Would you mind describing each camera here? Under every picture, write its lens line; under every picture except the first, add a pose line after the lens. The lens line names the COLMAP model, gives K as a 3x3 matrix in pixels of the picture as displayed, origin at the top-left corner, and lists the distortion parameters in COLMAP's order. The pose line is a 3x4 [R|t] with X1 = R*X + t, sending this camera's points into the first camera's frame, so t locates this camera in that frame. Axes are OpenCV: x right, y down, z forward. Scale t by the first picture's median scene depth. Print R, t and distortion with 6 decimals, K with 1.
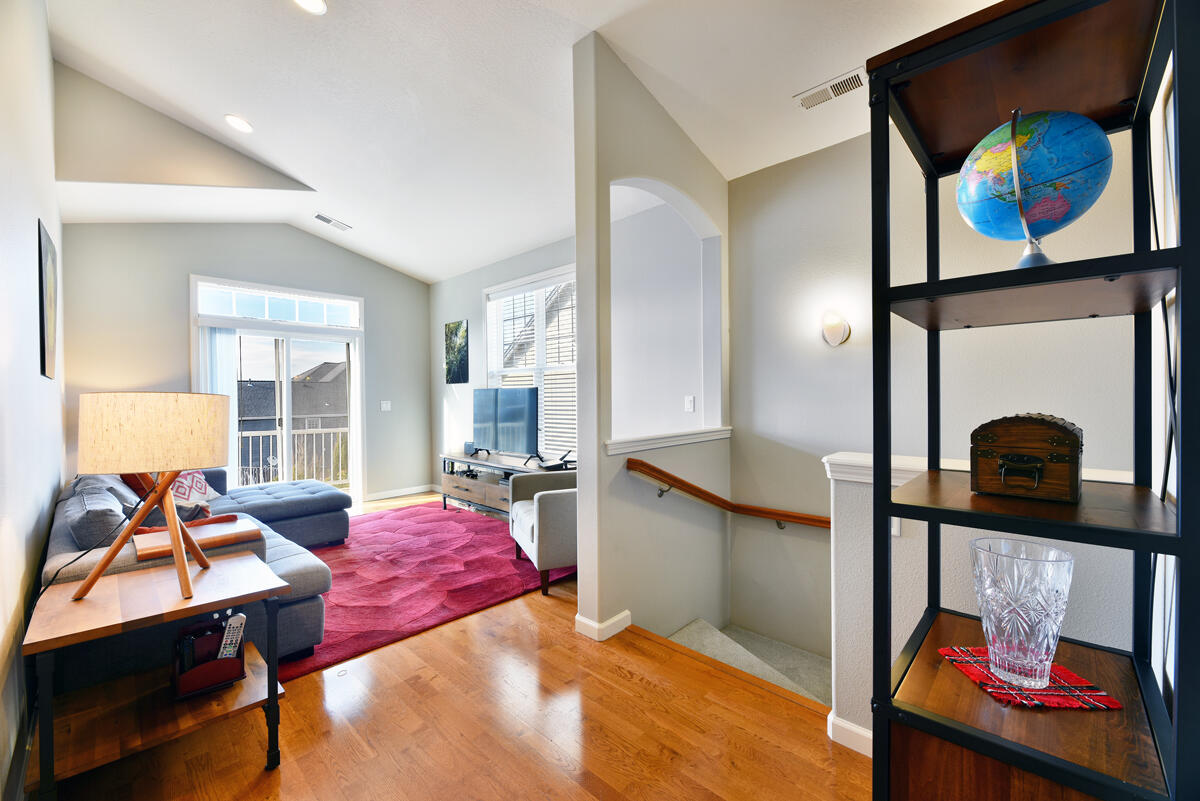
lens RADIAL K [[484.5, 0, 598.4], [0, 484.5, 400.6], [0, 0, 1]] dist [0.007888, -0.006895]
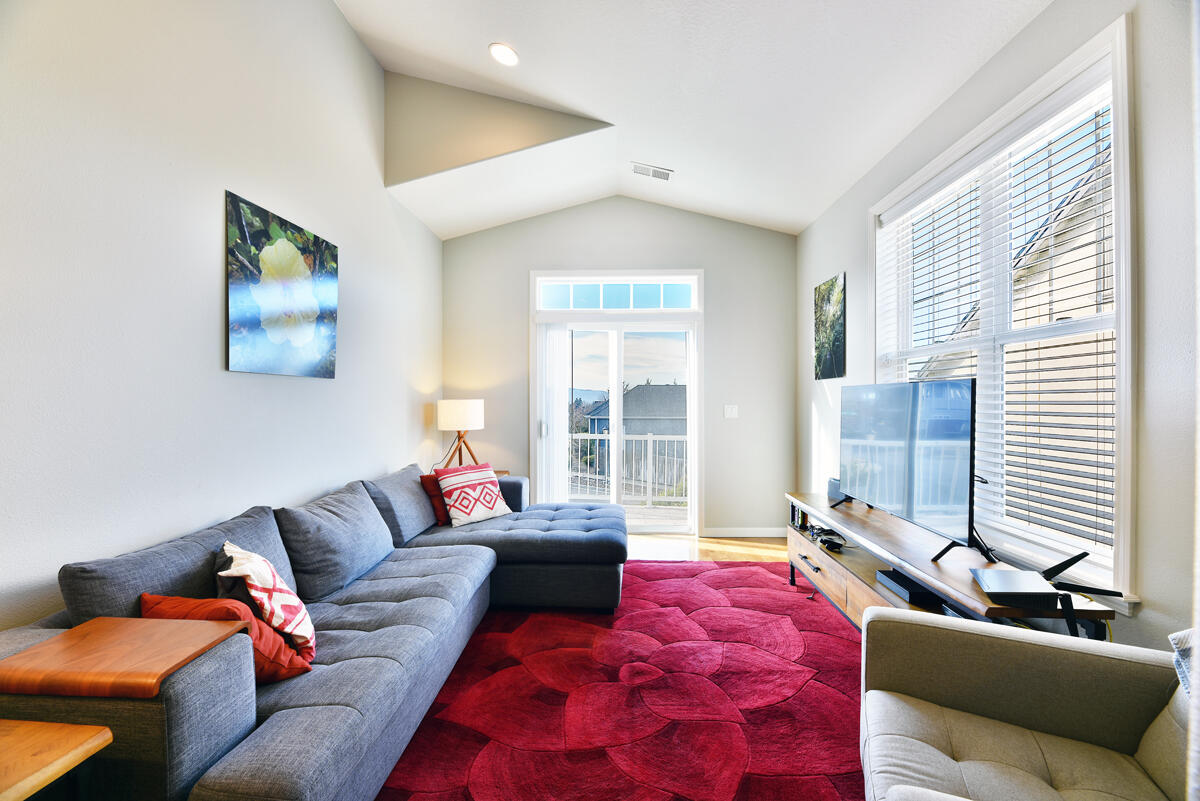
lens RADIAL K [[484.5, 0, 598.4], [0, 484.5, 400.6], [0, 0, 1]] dist [0.007888, -0.006895]
pose [[0.665564, 0.008932, -0.746287, -0.028796], [-0.012820, 0.999918, 0.000534, -0.004262], [0.746230, 0.009212, 0.665624, 0.455889]]
